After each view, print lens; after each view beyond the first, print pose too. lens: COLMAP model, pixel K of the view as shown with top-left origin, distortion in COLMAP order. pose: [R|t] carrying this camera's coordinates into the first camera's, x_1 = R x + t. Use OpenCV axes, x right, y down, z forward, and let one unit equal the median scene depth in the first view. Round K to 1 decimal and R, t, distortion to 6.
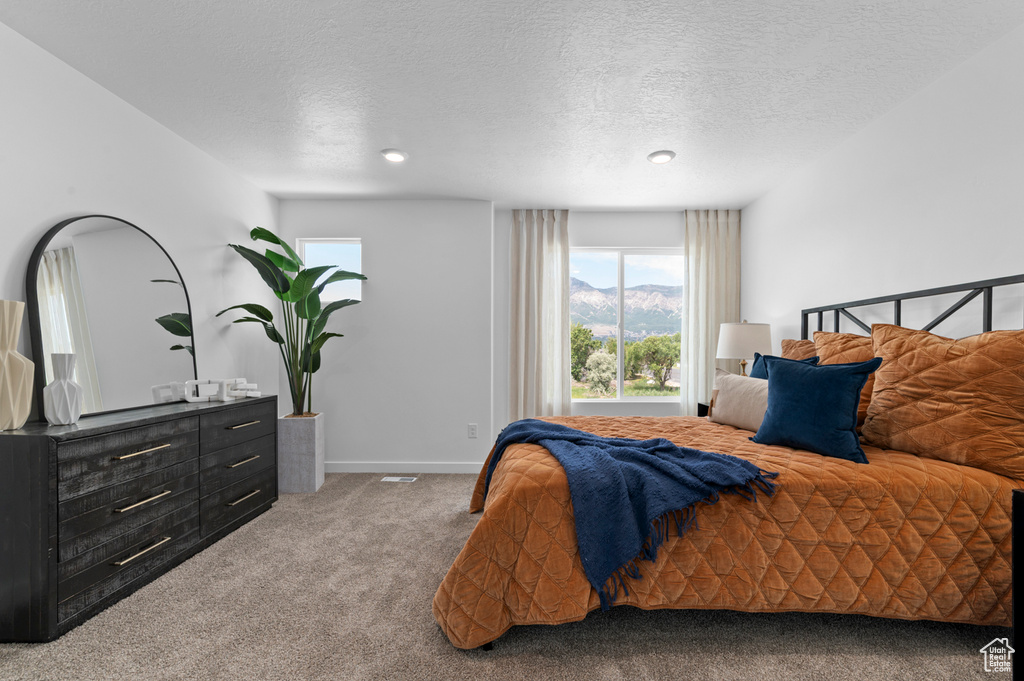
lens RADIAL K [[451.2, 0, 512.6], [0, 451.2, 352.1], [0, 0, 1]] dist [0.000798, 0.000150]
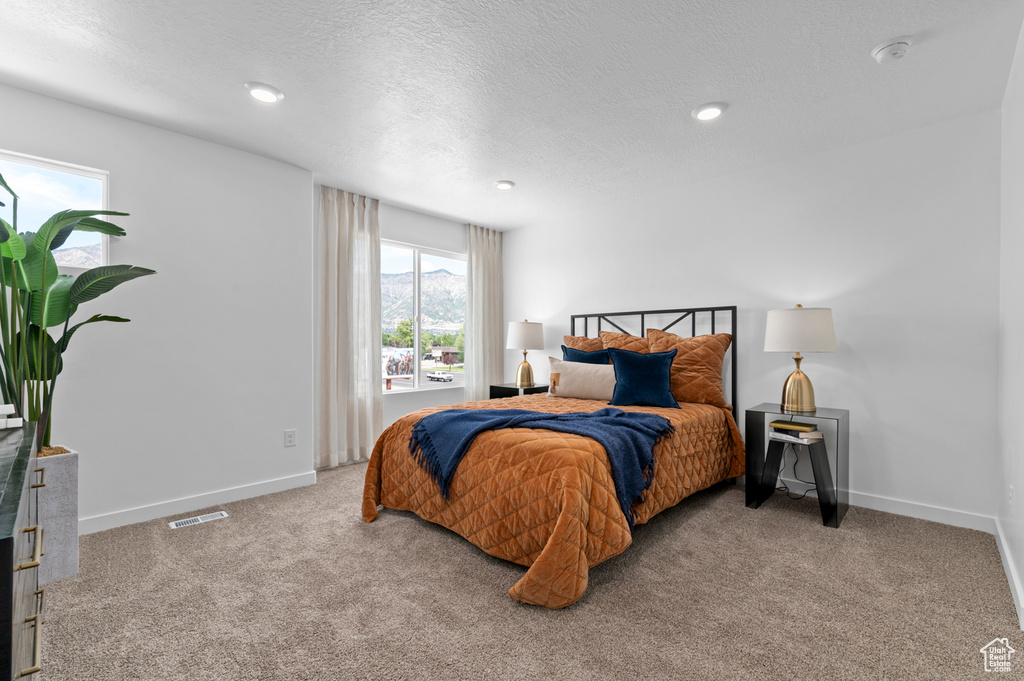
lens RADIAL K [[444.1, 0, 512.0], [0, 444.1, 340.5], [0, 0, 1]] dist [-0.000594, -0.000023]
pose [[0.681613, 0.003644, 0.731703, -0.532366], [-0.002122, 0.999993, -0.003003, -0.007698], [-0.731709, 0.000494, 0.681617, 0.170633]]
